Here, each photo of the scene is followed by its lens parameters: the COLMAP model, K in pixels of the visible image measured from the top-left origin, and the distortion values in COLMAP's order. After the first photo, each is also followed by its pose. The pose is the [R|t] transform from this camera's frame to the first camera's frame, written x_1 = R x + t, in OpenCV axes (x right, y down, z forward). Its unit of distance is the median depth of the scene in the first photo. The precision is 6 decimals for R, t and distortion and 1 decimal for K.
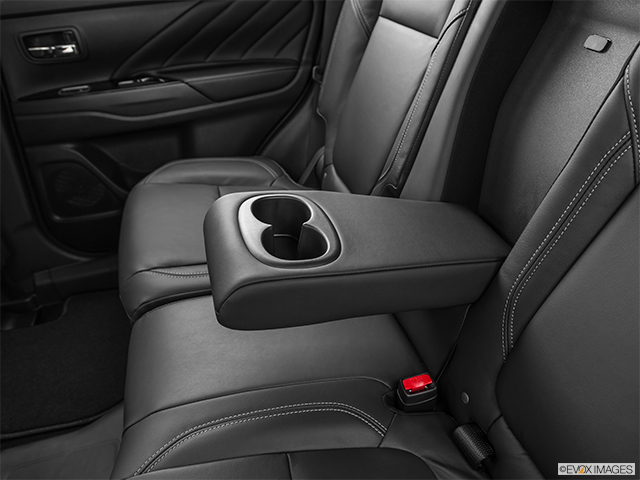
lens RADIAL K [[476.8, 0, 319.6], [0, 476.8, 244.9], [0, 0, 1]] dist [0.007300, 0.012157]
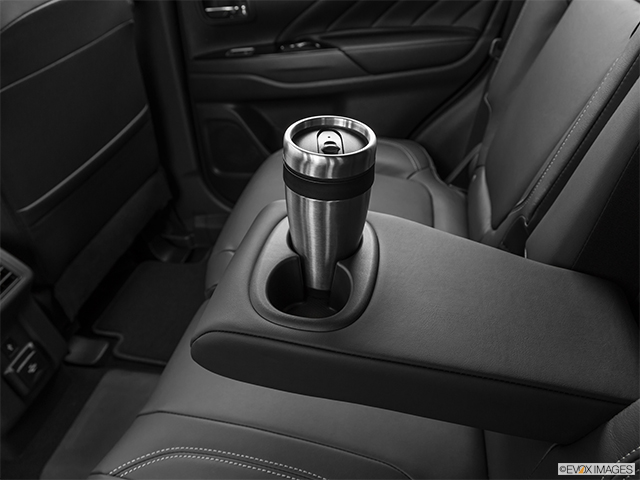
lens RADIAL K [[458.5, 0, 320.0], [0, 458.5, 240.0], [0, 0, 1]] dist [0.007108, 0.002684]
pose [[0.878302, 0.234999, -0.416366, 0.130533], [-0.198033, 0.971462, 0.130558, -0.092202], [0.435164, -0.032215, 0.899774, 0.176333]]
